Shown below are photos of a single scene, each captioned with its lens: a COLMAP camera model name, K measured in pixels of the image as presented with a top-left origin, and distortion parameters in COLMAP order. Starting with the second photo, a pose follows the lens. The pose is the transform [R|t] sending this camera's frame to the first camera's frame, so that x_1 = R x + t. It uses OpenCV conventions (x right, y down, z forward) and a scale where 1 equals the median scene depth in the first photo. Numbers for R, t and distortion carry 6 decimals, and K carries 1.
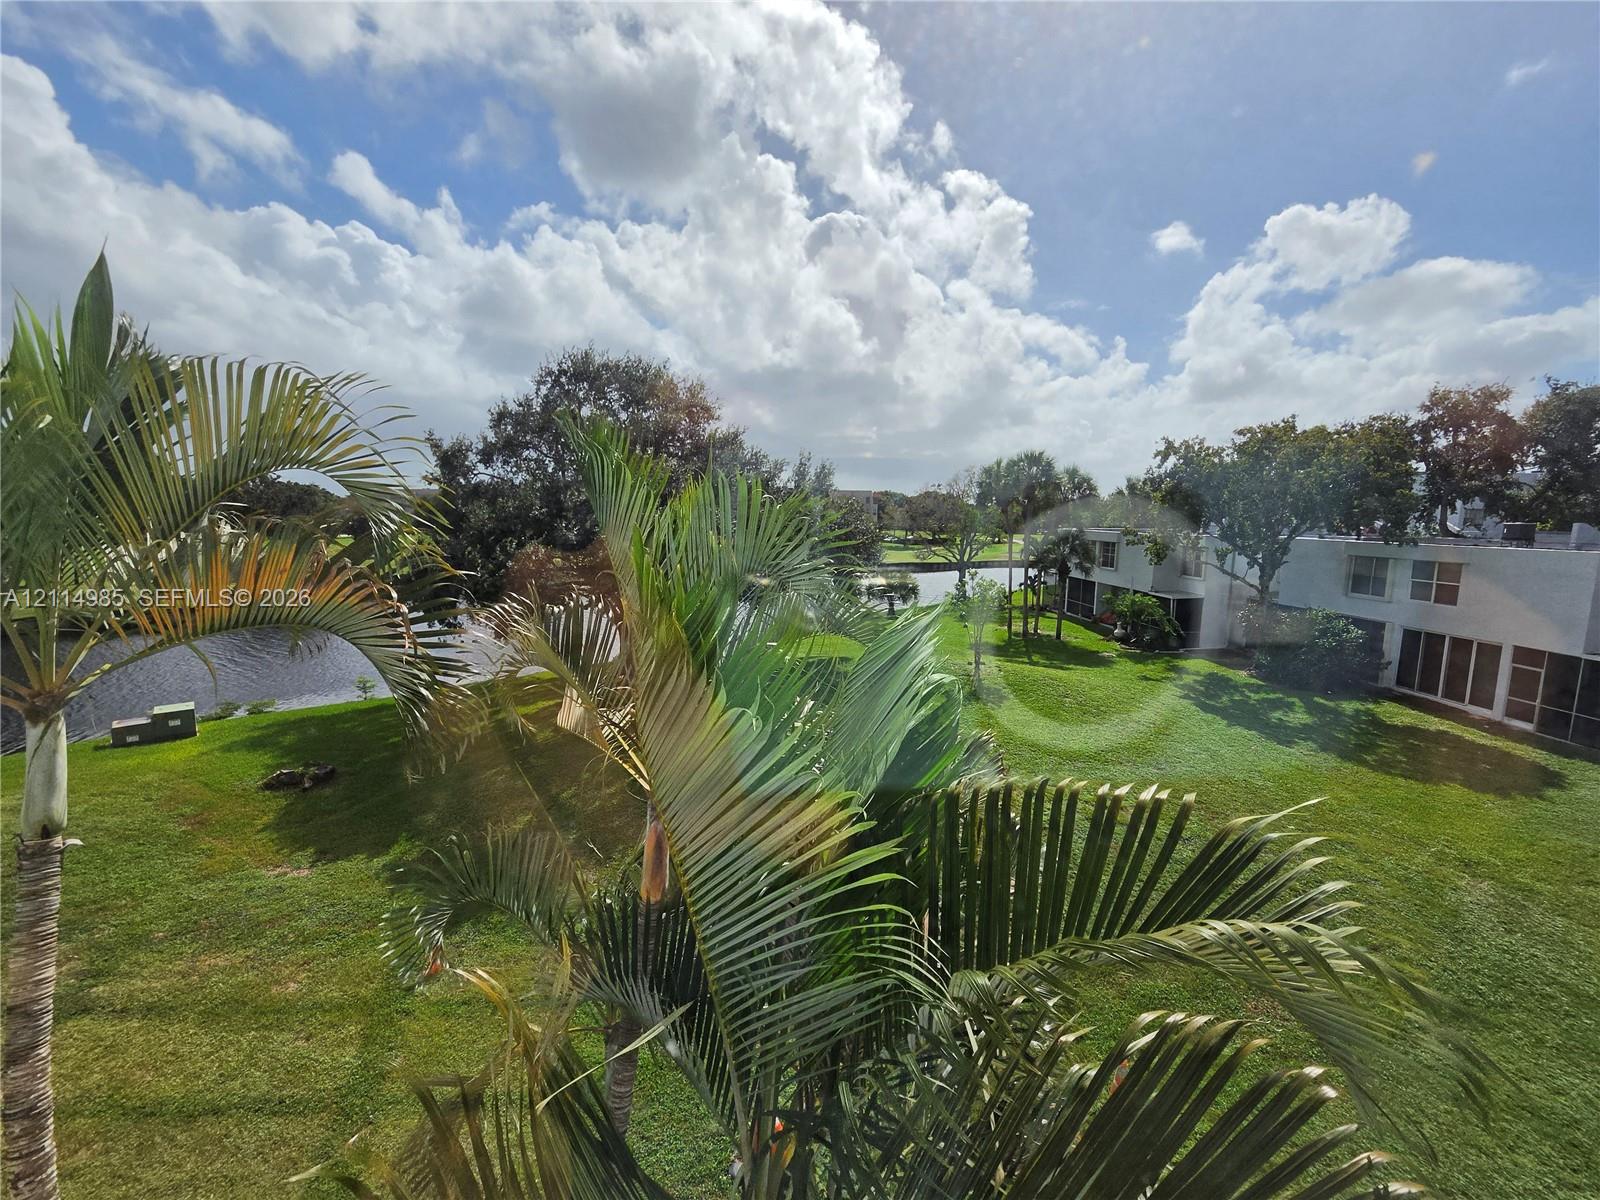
lens RADIAL K [[660.2, 0, 809.6], [0, 660.2, 590.2], [0, 0, 1]] dist [-0.007003, 0.000123]
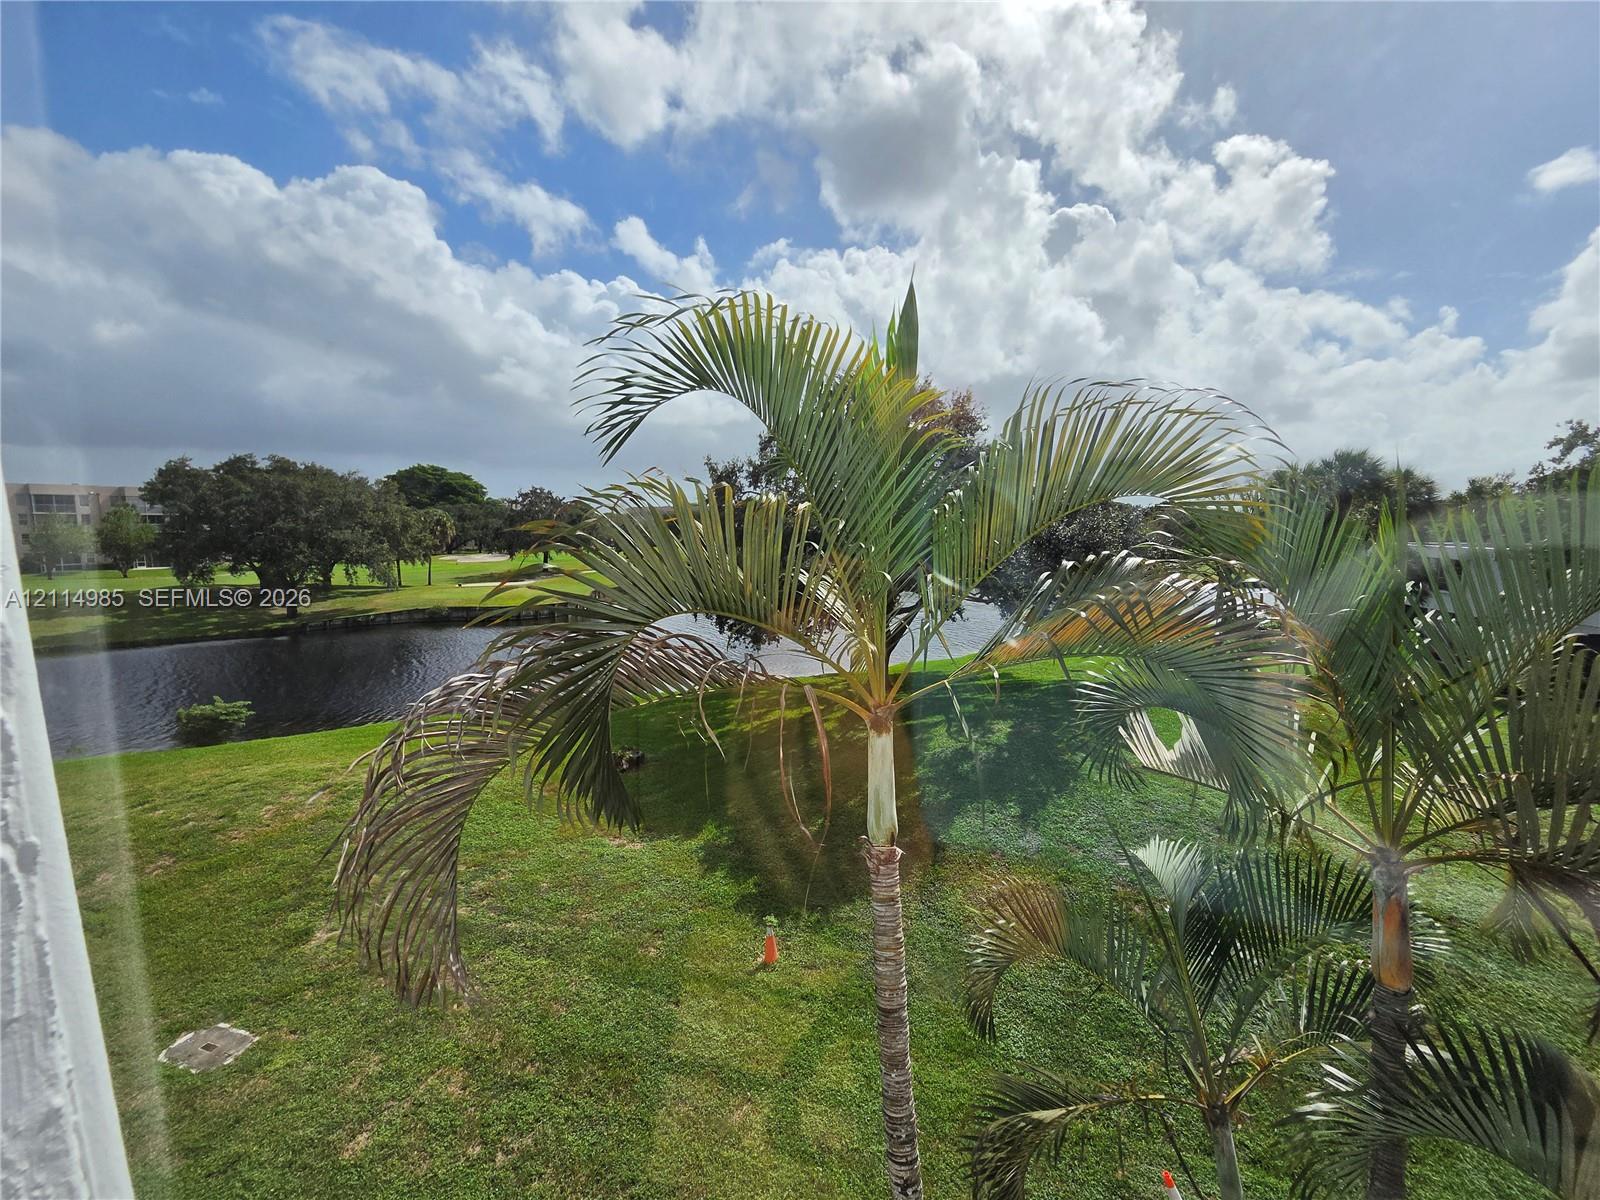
lens RADIAL K [[659.5, 0, 804.7], [0, 659.5, 591.1], [0, 0, 1]] dist [0.000328, -0.000411]
pose [[0.953567, 0.022897, -0.300310, -0.052723], [-0.028681, 0.999478, -0.014866, -0.000331], [0.299813, 0.022789, 0.953726, -0.002827]]
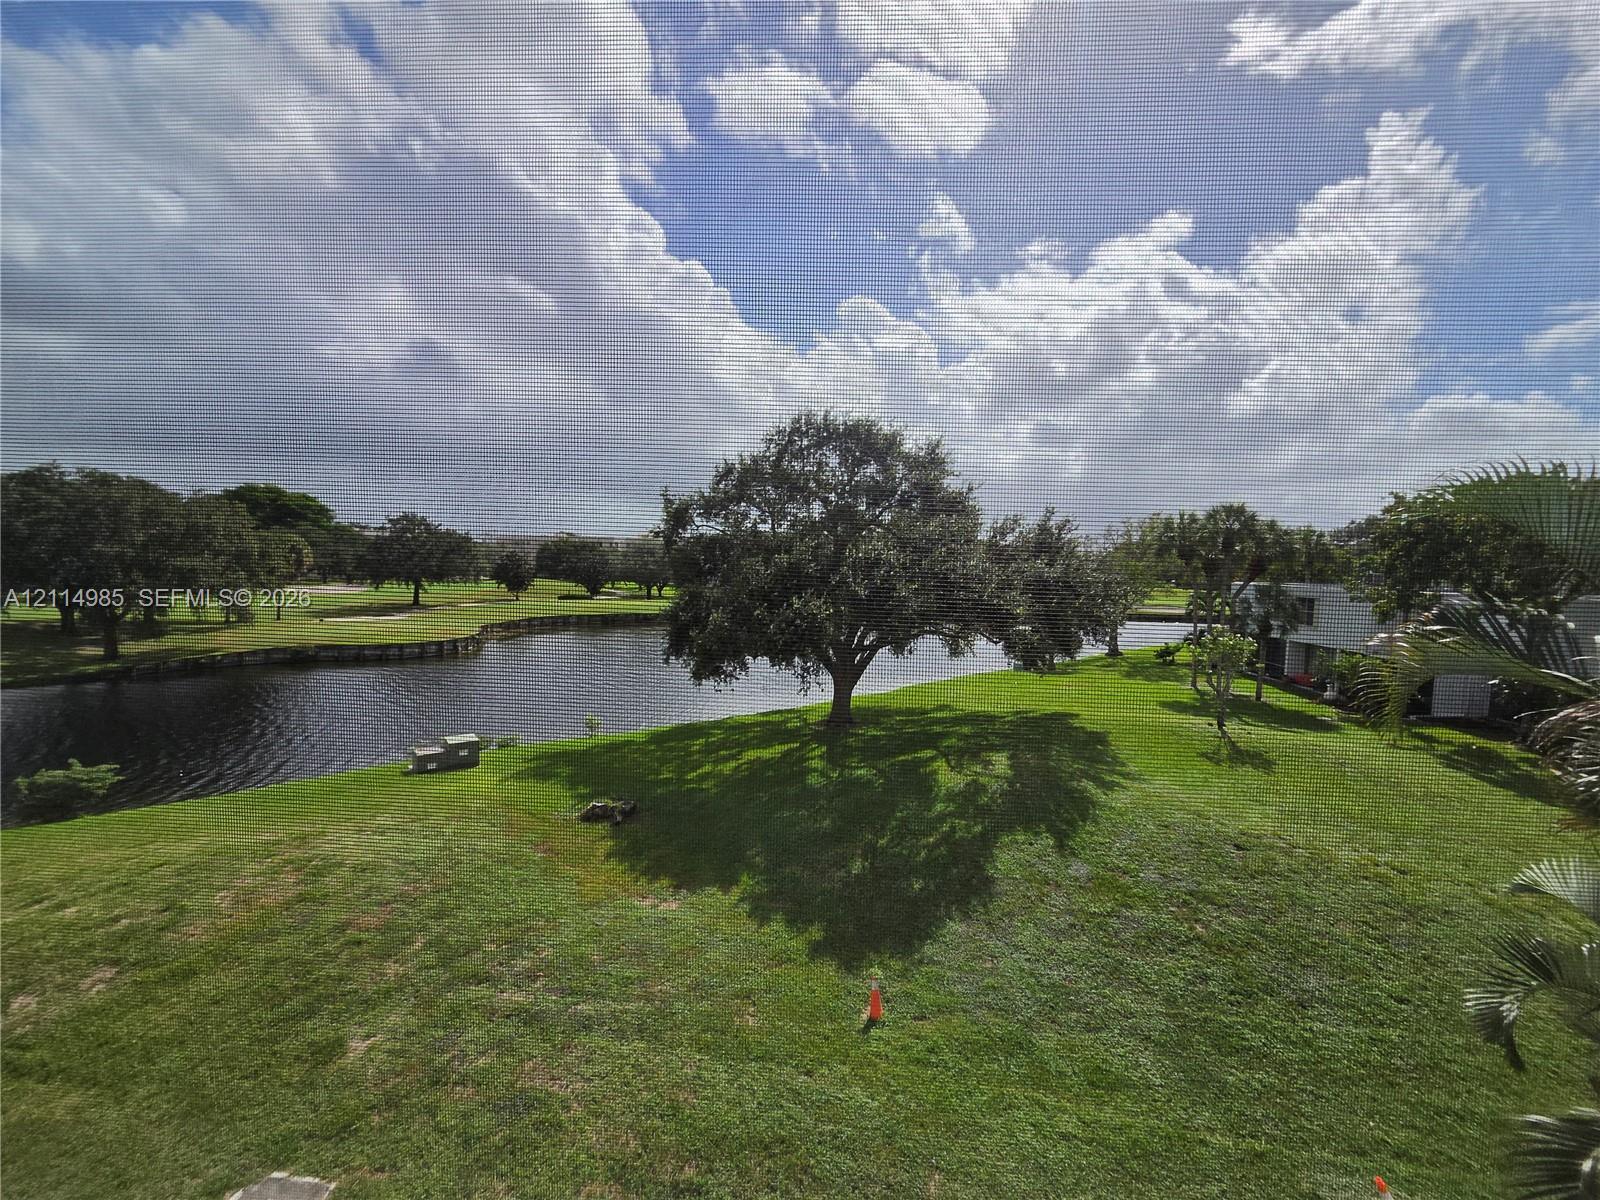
lens RADIAL K [[660.1, 0, 798.7], [0, 660.1, 609.2], [0, 0, 1]] dist [-0.001611, -0.000144]
pose [[0.992887, 0.017903, -0.117706, -0.146583], [-0.023123, 0.998802, -0.043132, -0.000442], [0.116792, 0.045547, 0.992111, -0.014312]]
